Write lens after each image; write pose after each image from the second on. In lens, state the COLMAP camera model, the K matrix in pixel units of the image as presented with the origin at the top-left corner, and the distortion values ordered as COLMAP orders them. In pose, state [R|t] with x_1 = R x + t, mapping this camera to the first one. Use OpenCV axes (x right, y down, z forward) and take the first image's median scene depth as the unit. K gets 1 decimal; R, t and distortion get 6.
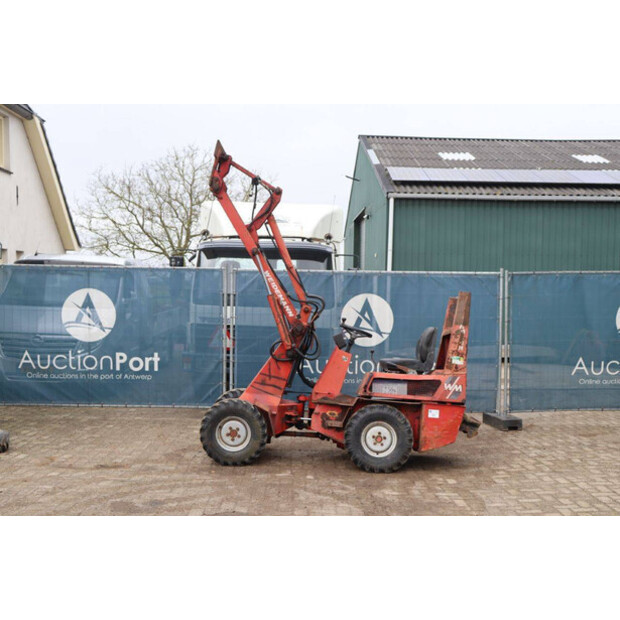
lens RADIAL K [[752.0, 0, 309.5], [0, 752.0, 322.3], [0, 0, 1]] dist [-0.003864, 0.000000]
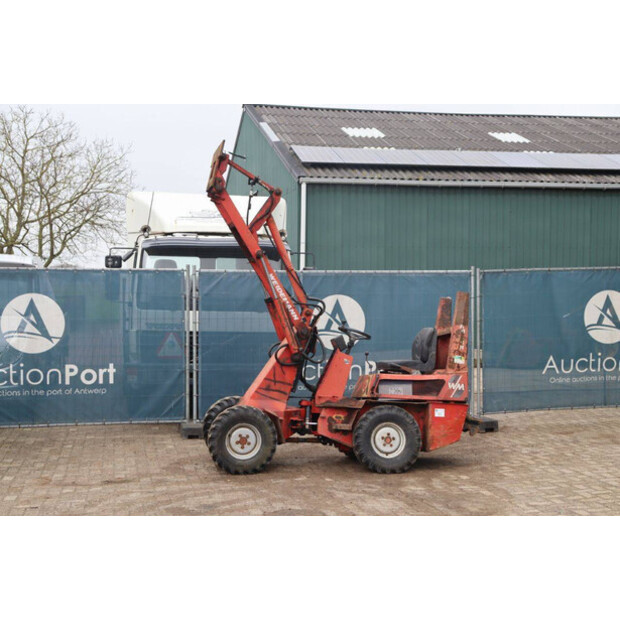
lens RADIAL K [[949.3, 0, 318.0], [0, 949.3, 320.7], [0, 0, 1]] dist [0.103772, 0.000000]
pose [[0.981282, -0.020646, 0.191466, -0.236684], [0.021908, 0.999750, -0.004477, -0.000394], [-0.191326, 0.008588, 0.981489, -0.227944]]
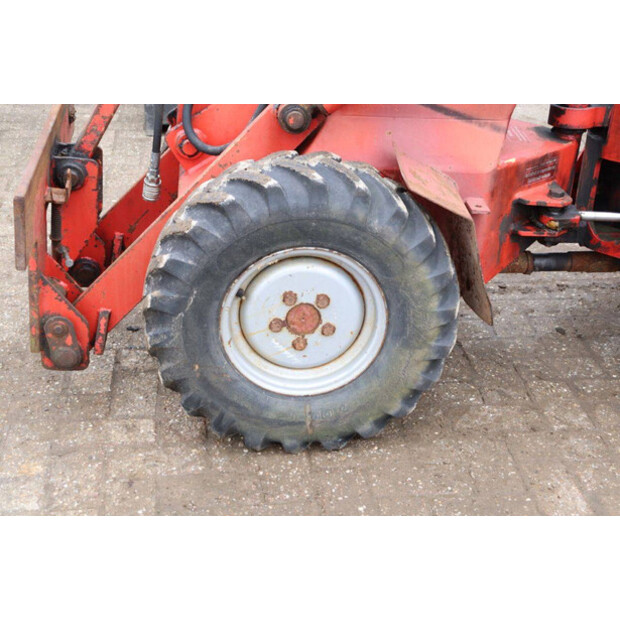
lens RADIAL K [[1061.7, 0, 312.2], [0, 1061.7, 314.8], [0, 0, 1]] dist [0.187207, 0.000000]
pose [[0.996487, -0.041826, 0.072552, -0.119192], [0.007132, 0.905580, 0.424115, 0.018068], [-0.083441, -0.422108, 0.902697, 0.720249]]
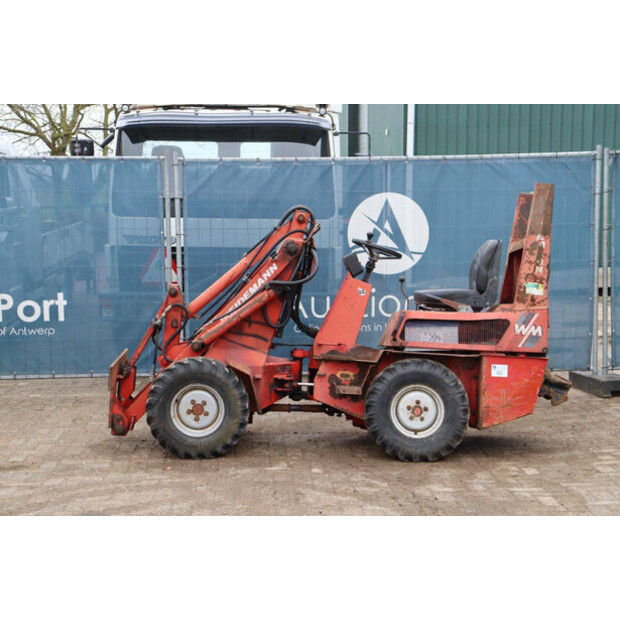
lens RADIAL K [[1206.7, 0, 312.3], [0, 1206.7, 314.1], [0, 0, 1]] dist [0.321870, 0.000000]
pose [[0.999094, -0.029059, 0.031101, -0.030892], [0.027206, 0.997921, 0.058432, 0.004871], [-0.032734, -0.057533, 0.997807, -0.058922]]
